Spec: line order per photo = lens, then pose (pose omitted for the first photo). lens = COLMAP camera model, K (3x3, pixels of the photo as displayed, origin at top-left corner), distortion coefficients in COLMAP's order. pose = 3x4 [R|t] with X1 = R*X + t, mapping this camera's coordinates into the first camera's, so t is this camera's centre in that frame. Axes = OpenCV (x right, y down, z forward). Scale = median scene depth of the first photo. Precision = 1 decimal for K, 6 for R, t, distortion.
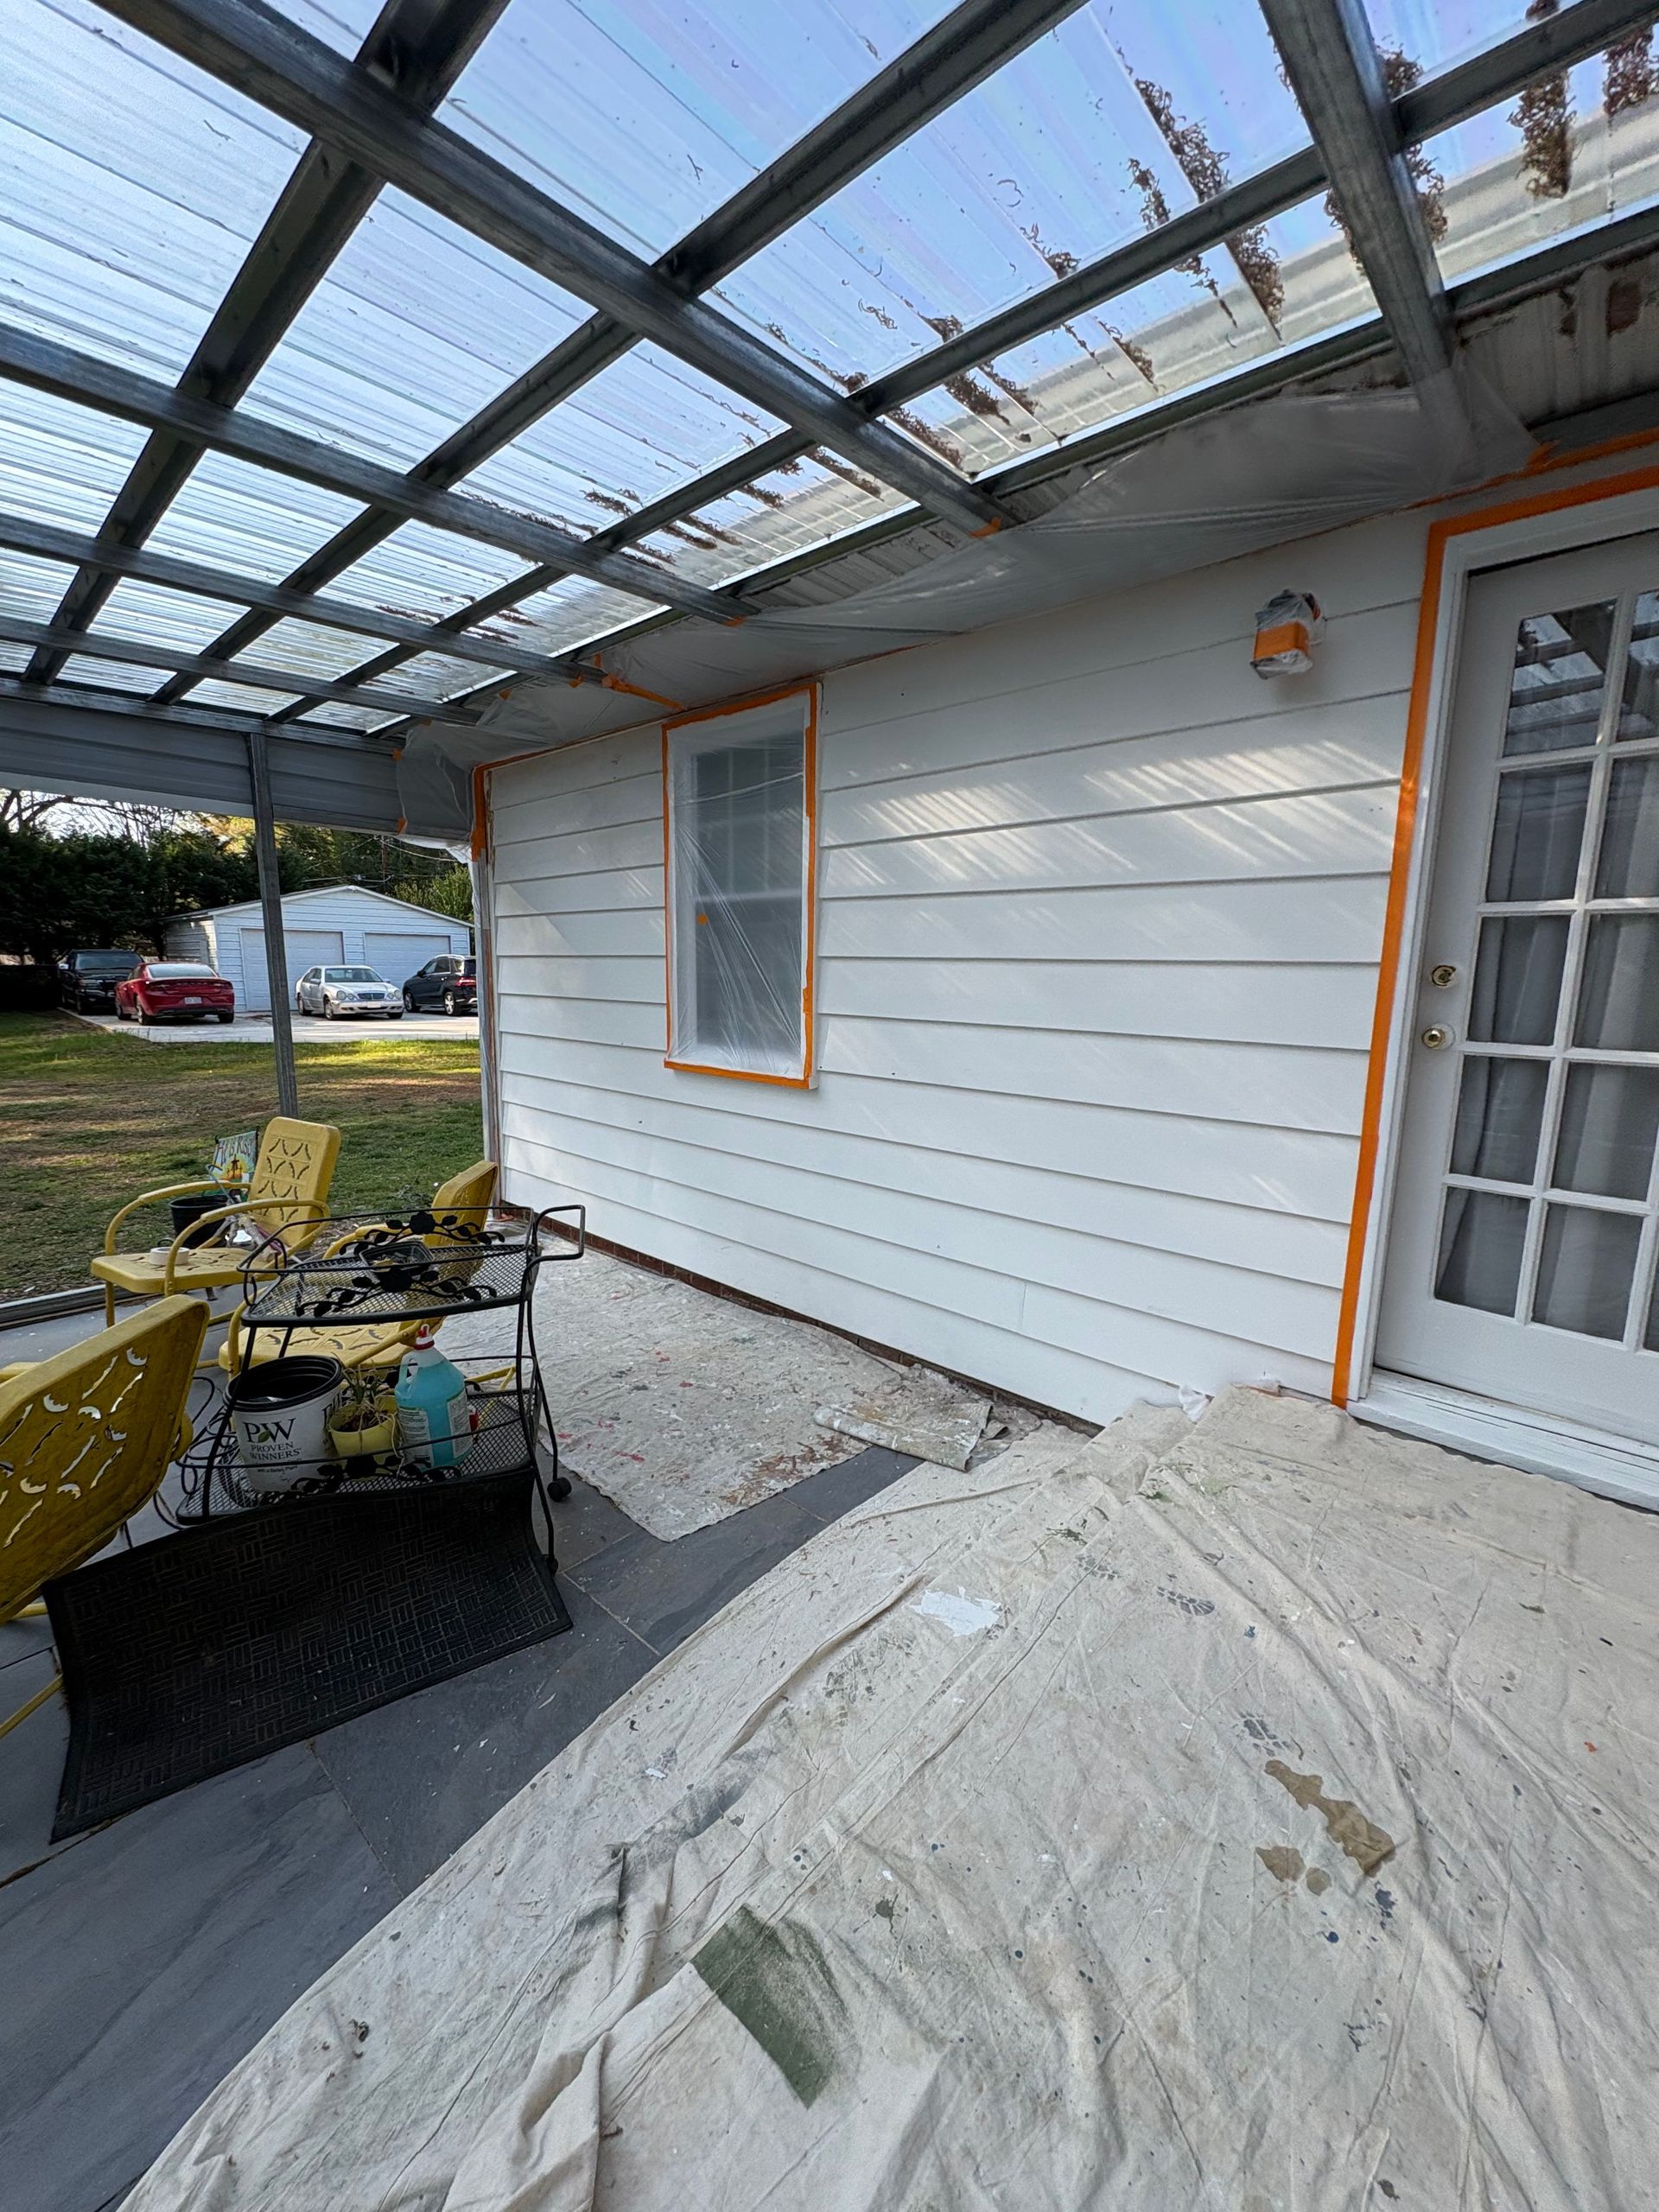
lens RADIAL K [[885.3, 0, 836.6], [0, 885.3, 1107.9], [0, 0, 1]] dist [0.008931, 0.000225]
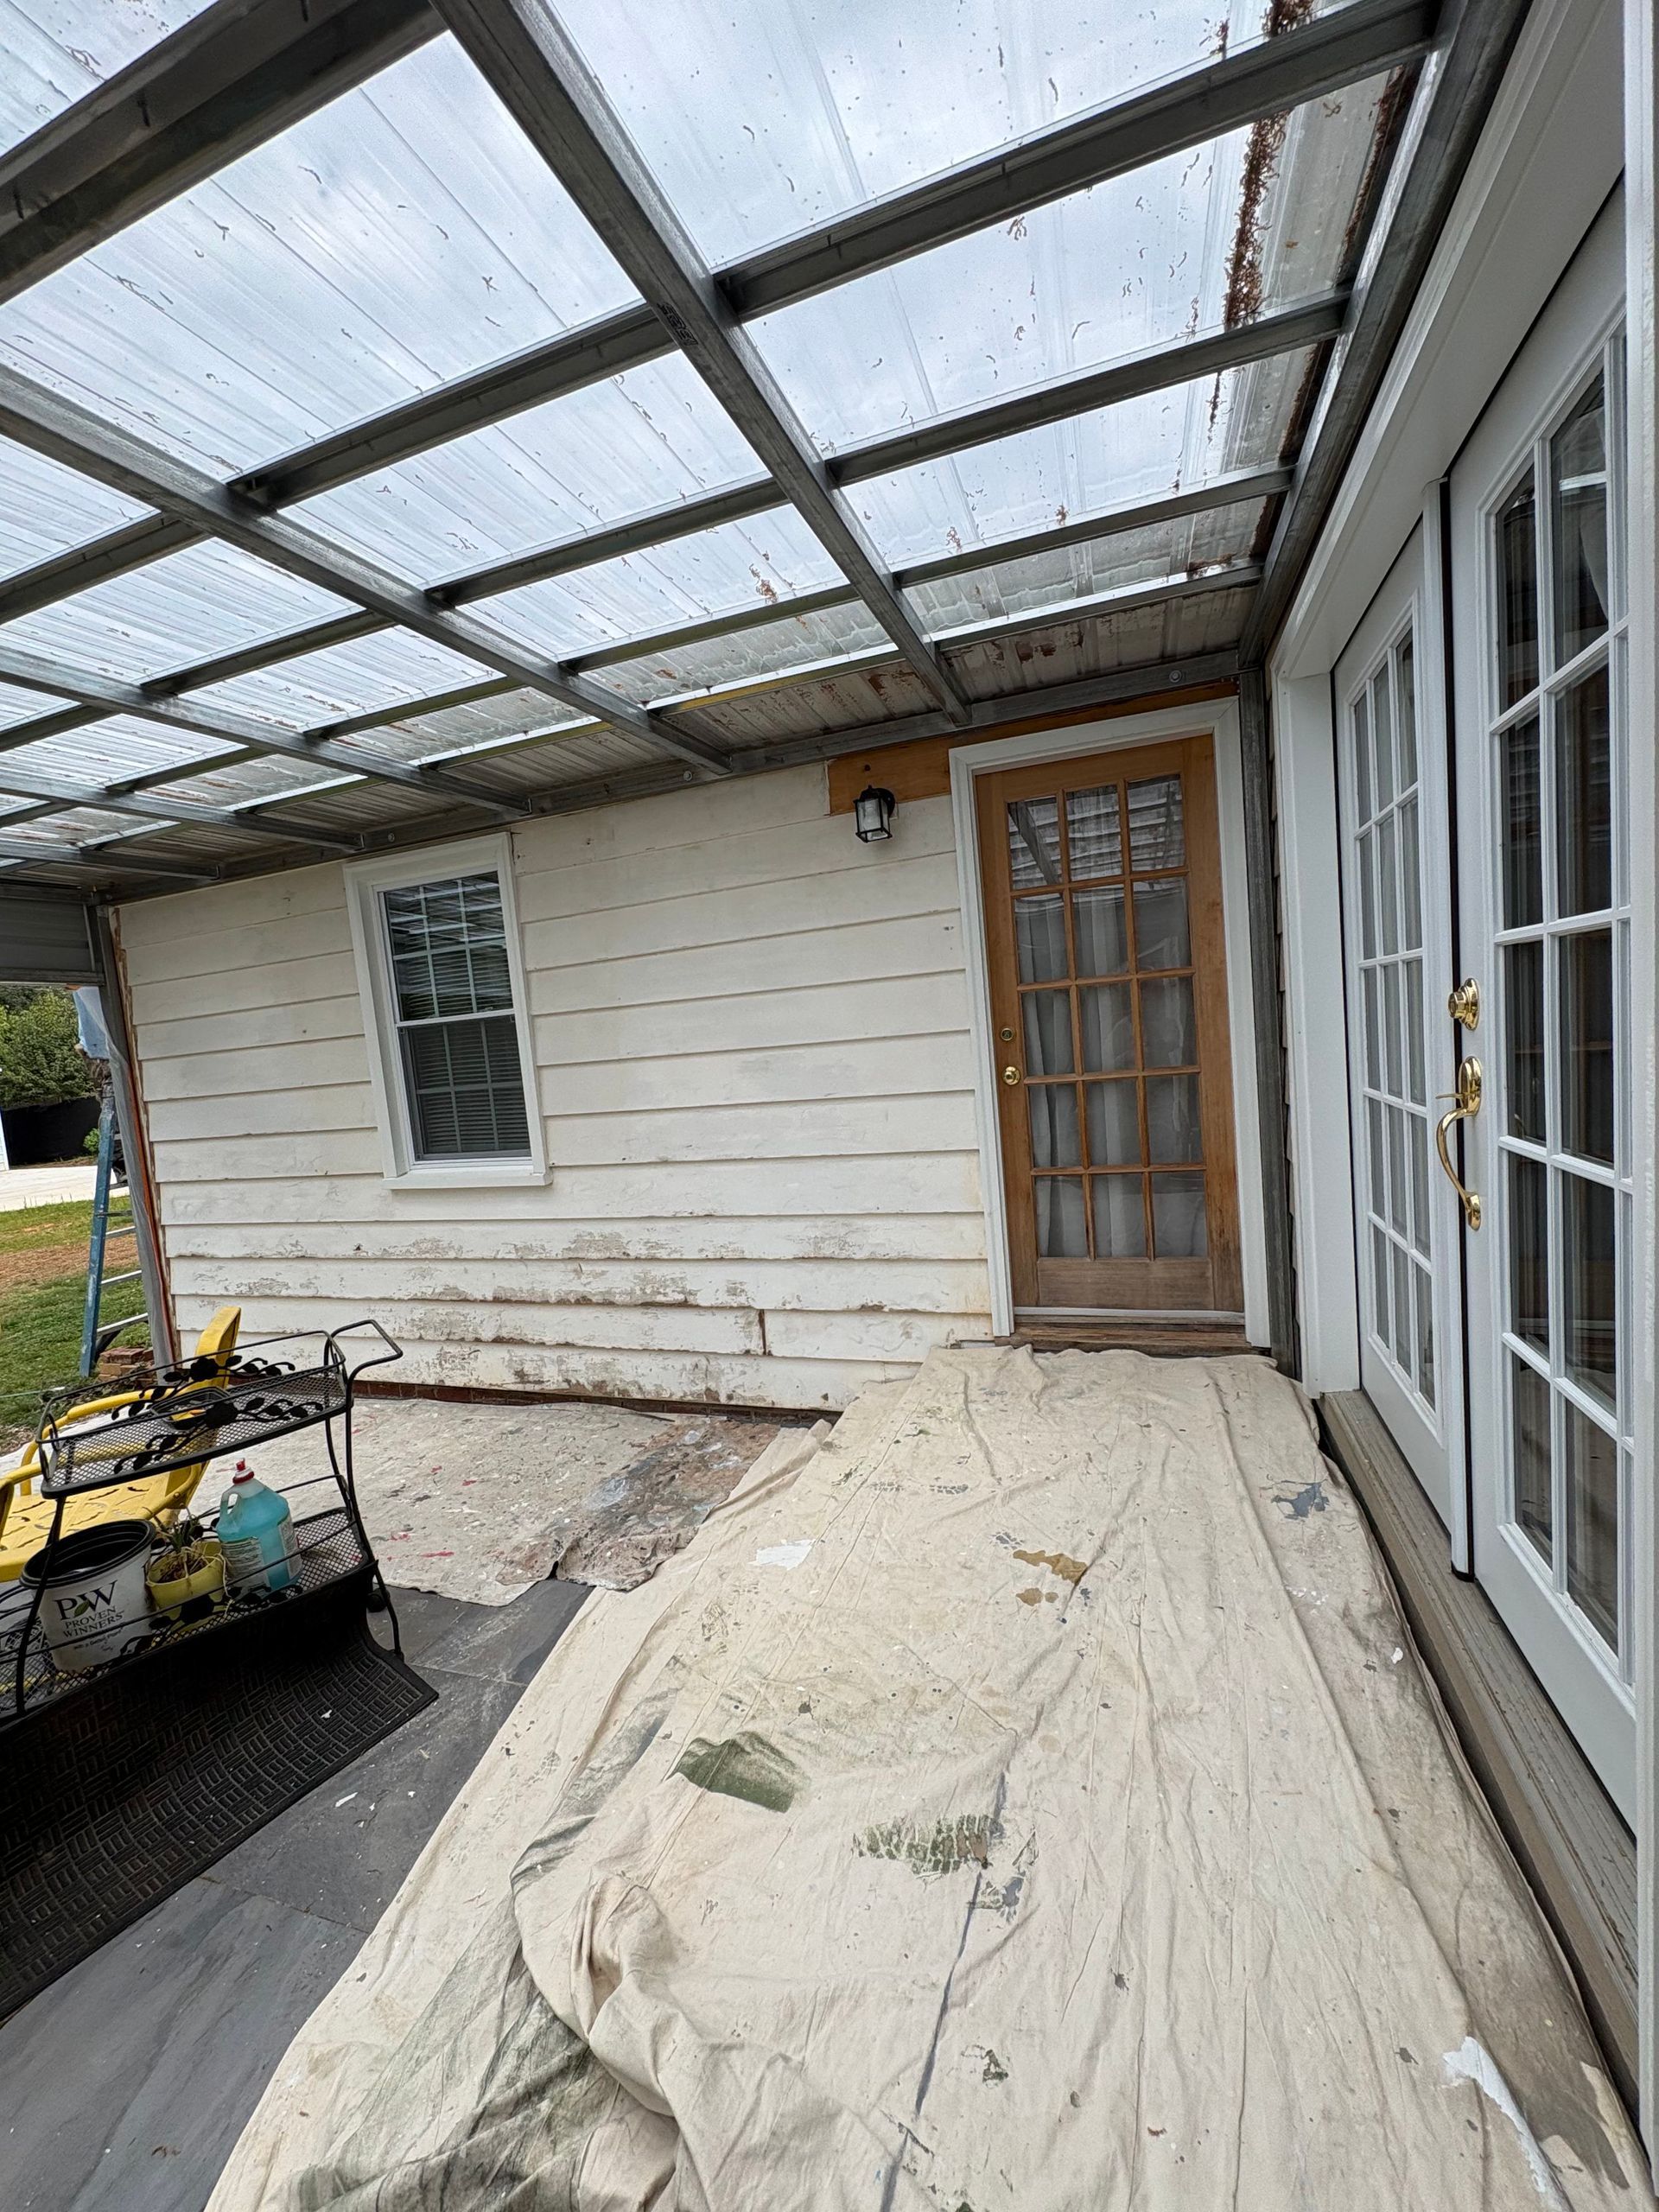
lens RADIAL K [[885.3, 0, 826.0], [0, 885.3, 1104.3], [0, 0, 1]] dist [0.008931, 0.000225]
pose [[0.921439, -0.125231, 0.367788, -0.169515], [0.161270, 0.984508, -0.068817, 0.019077], [-0.353472, 0.122723, 0.927360, -0.269834]]
